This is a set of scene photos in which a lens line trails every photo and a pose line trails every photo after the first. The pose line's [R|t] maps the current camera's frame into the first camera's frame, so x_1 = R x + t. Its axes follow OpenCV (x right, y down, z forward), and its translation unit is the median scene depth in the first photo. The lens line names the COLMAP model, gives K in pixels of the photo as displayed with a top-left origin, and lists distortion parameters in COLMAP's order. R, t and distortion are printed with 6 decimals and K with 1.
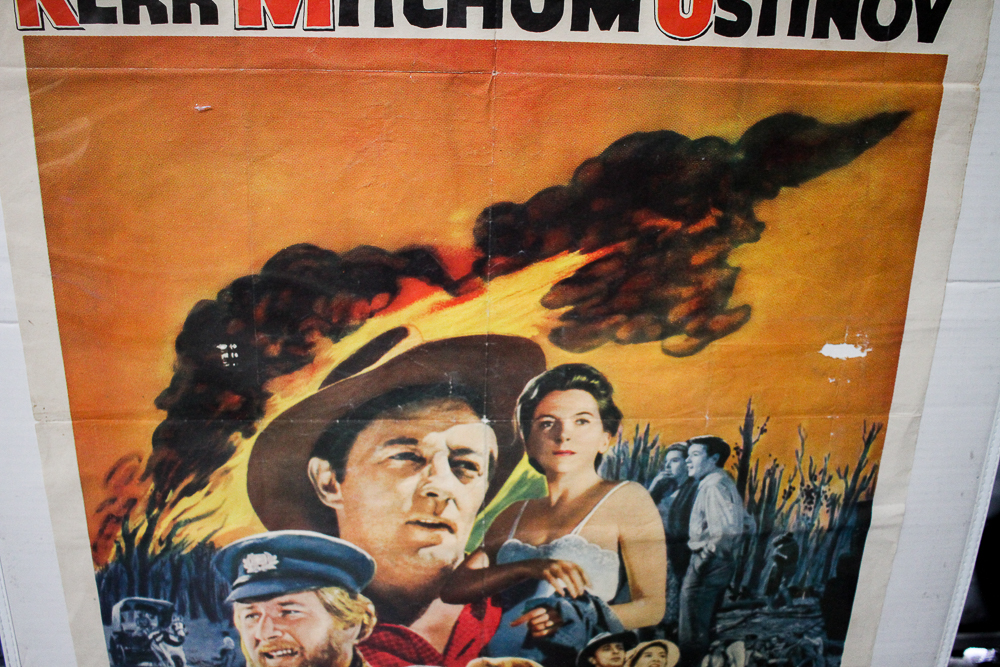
lens RADIAL K [[1119.7, 0, 493.4], [0, 1119.7, 330.6], [0, 0, 1]] dist [-0.132757, 0.130229]
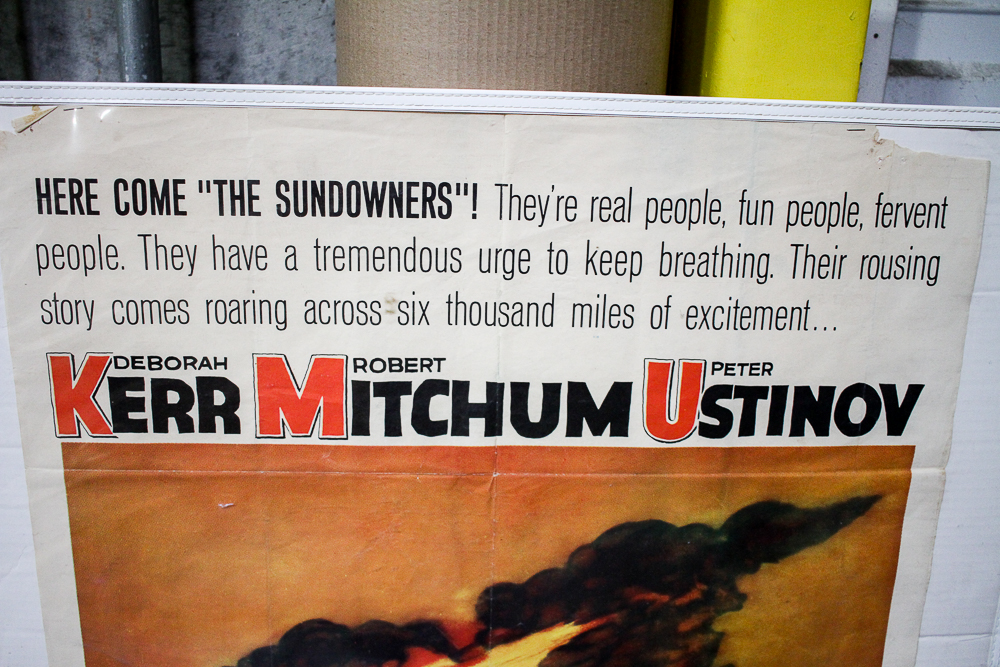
lens RADIAL K [[1119.7, 0, 493.4], [0, 1119.7, 330.6], [0, 0, 1]] dist [-0.132757, 0.130229]
pose [[0.999994, -0.000312, -0.003383, 0.002693], [0.000013, 0.996124, -0.087960, -0.251984], [0.003398, 0.087960, 0.996118, -0.087378]]
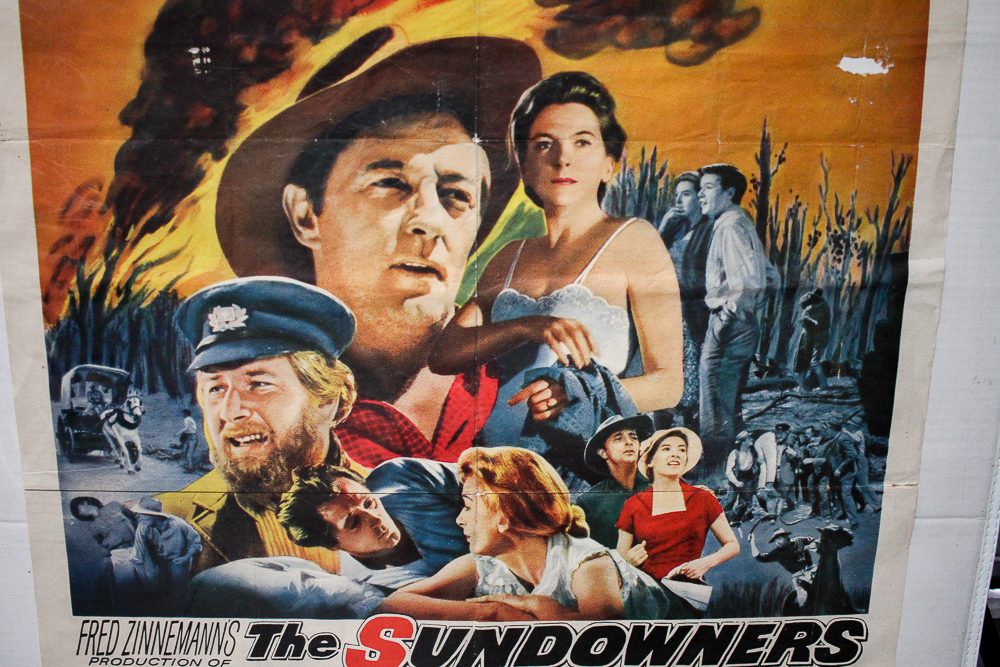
lens RADIAL K [[1119.7, 0, 493.4], [0, 1119.7, 330.6], [0, 0, 1]] dist [-0.132757, 0.130229]
pose [[0.999845, -0.007315, -0.015994, 0.020668], [0.004683, 0.987291, -0.158856, 0.394131], [0.016952, 0.158757, 0.987172, 0.126203]]
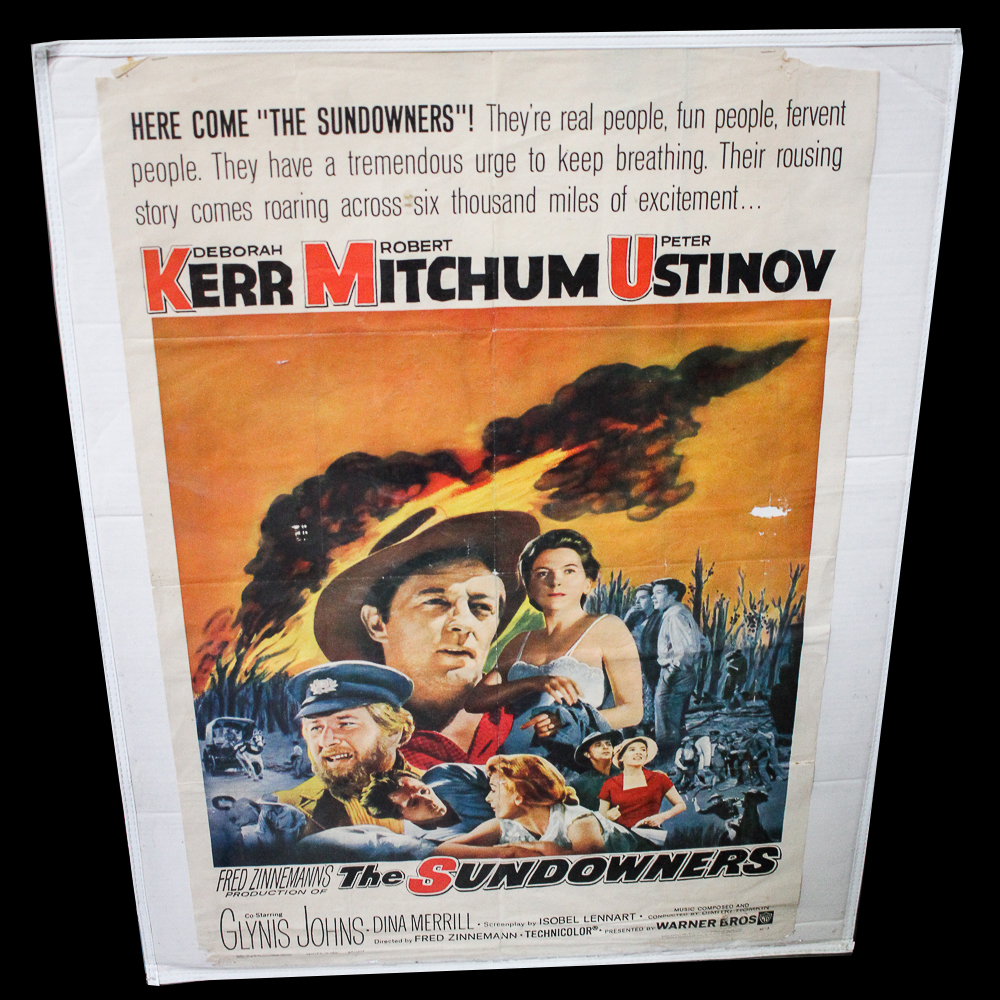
lens RADIAL K [[1689.5, 0, 505.0], [0, 1689.5, 462.5], [0, 0, 1]] dist [-0.123979, 0.076239]
pose [[0.999483, -0.032142, -0.000395, 0.009301], [0.032066, 0.996131, 0.081824, -0.218392], [-0.002237, -0.081794, 0.996647, -0.999889]]
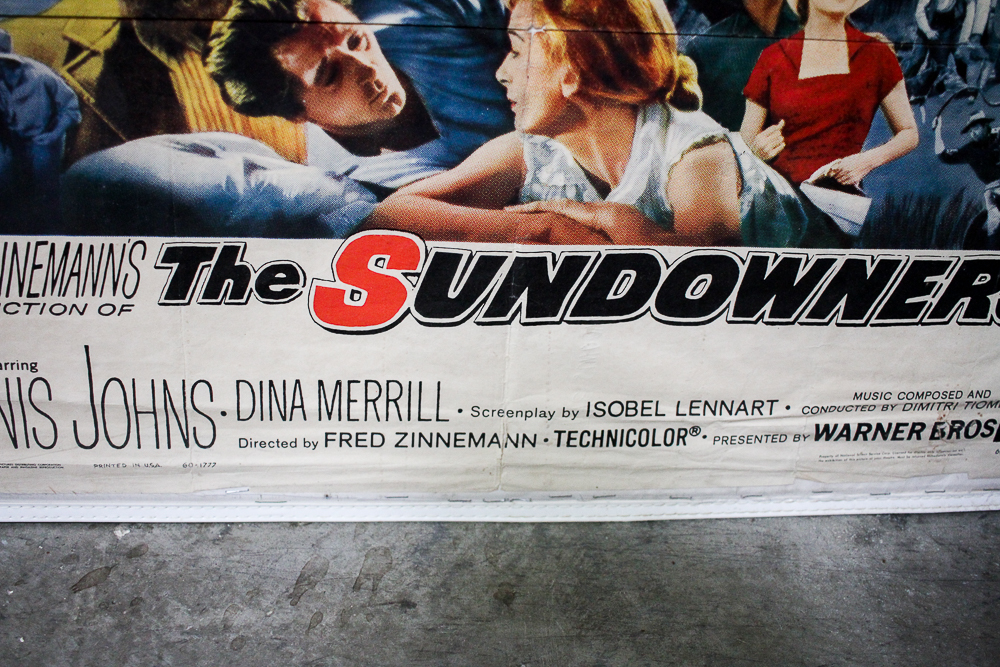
lens RADIAL K [[1119.7, 0, 493.4], [0, 1119.7, 330.6], [0, 0, 1]] dist [-0.132757, 0.130229]
pose [[0.997992, 0.001740, 0.063318, -0.073398], [-0.004495, 0.999048, 0.043390, 0.523209], [-0.063182, -0.043588, 0.997050, 0.525891]]
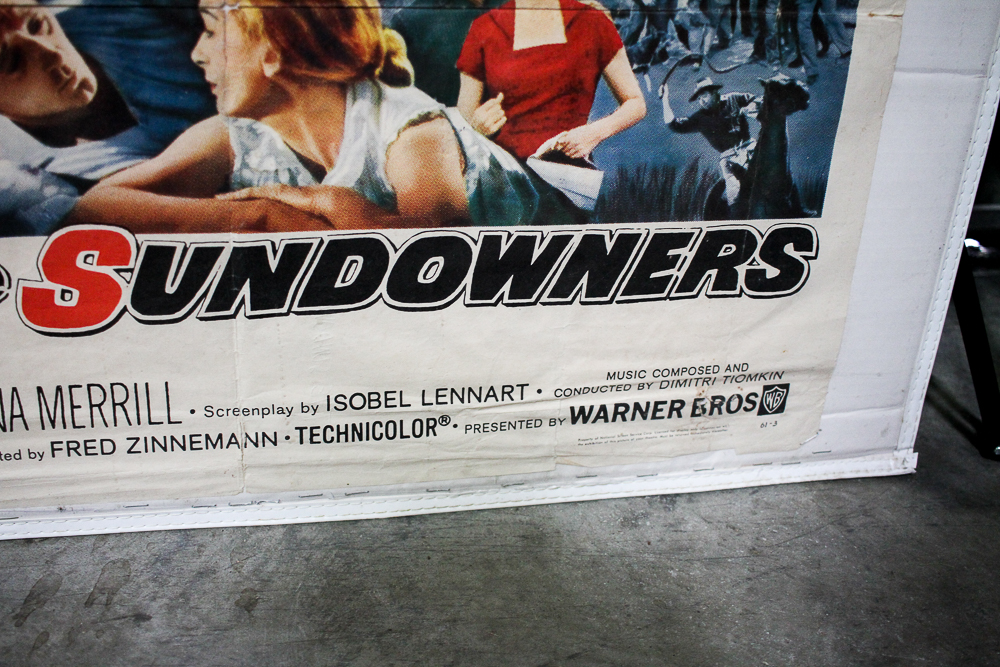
lens RADIAL K [[1119.7, 0, 493.4], [0, 1119.7, 330.6], [0, 0, 1]] dist [-0.132757, 0.130229]
pose [[0.984822, -0.045823, 0.167407, 0.023689], [0.040000, 0.998477, 0.037993, 0.538198], [-0.168893, -0.030720, 0.985156, 0.541140]]
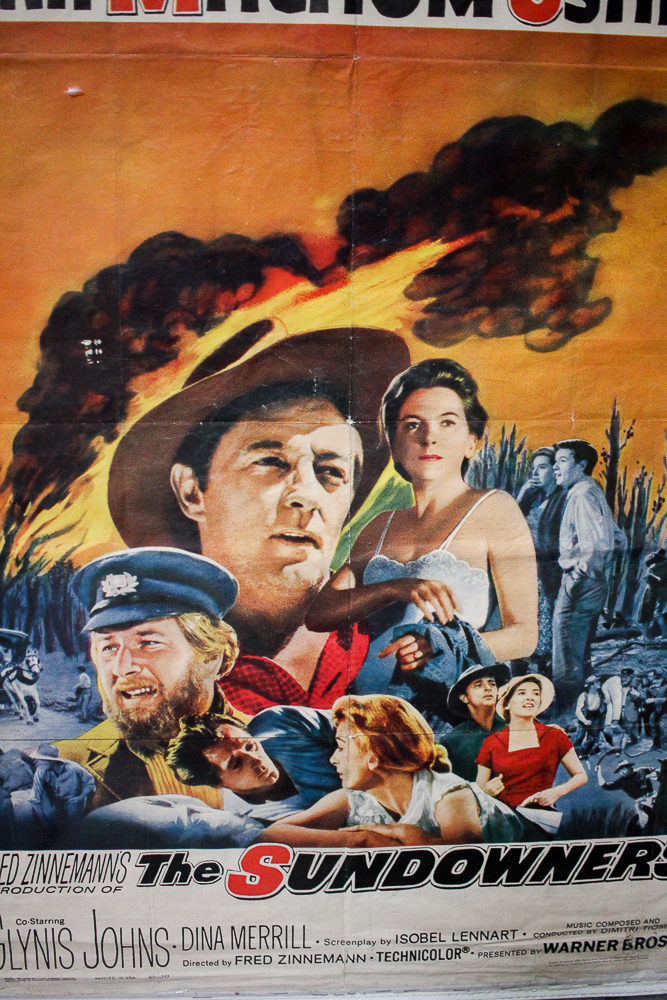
lens RADIAL K [[1119.7, 0, 333.5], [0, 1119.7, 500.0], [0, 0, 1]] dist [-0.132757, 0.130229]
pose [[0.999835, -0.017095, 0.006178, -0.030510], [0.017717, 0.992485, -0.121080, 0.278870], [-0.004062, 0.121169, 0.992624, 0.025294]]
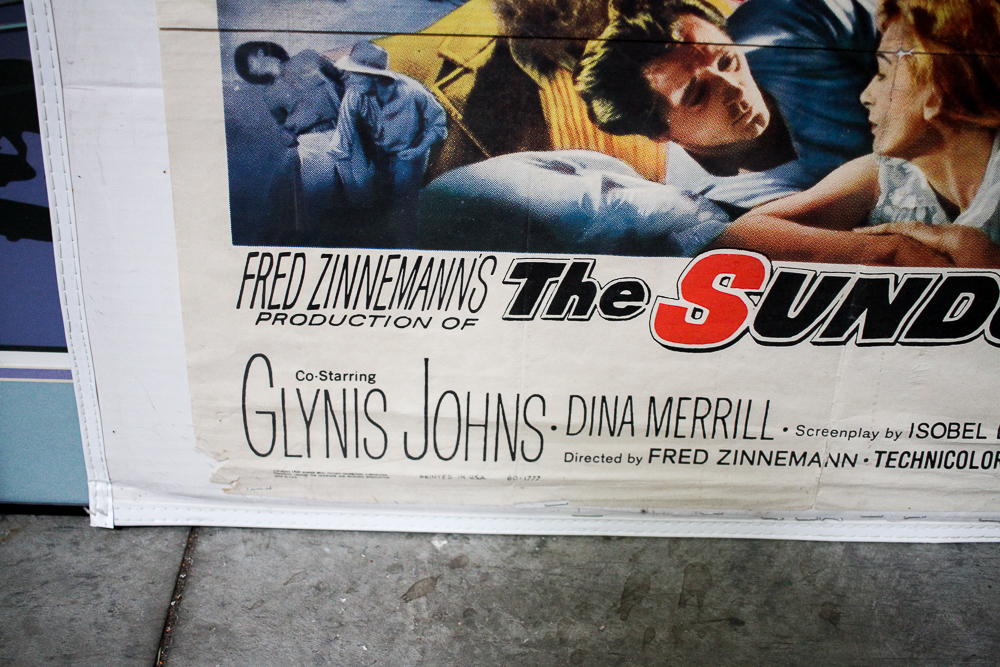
lens RADIAL K [[1119.7, 0, 493.4], [0, 1119.7, 330.6], [0, 0, 1]] dist [-0.132757, 0.130229]
pose [[0.999491, 0.020190, -0.024689, -0.224793], [-0.019123, 0.998904, 0.042716, 0.515218], [0.025525, -0.042223, 0.998782, 0.526181]]
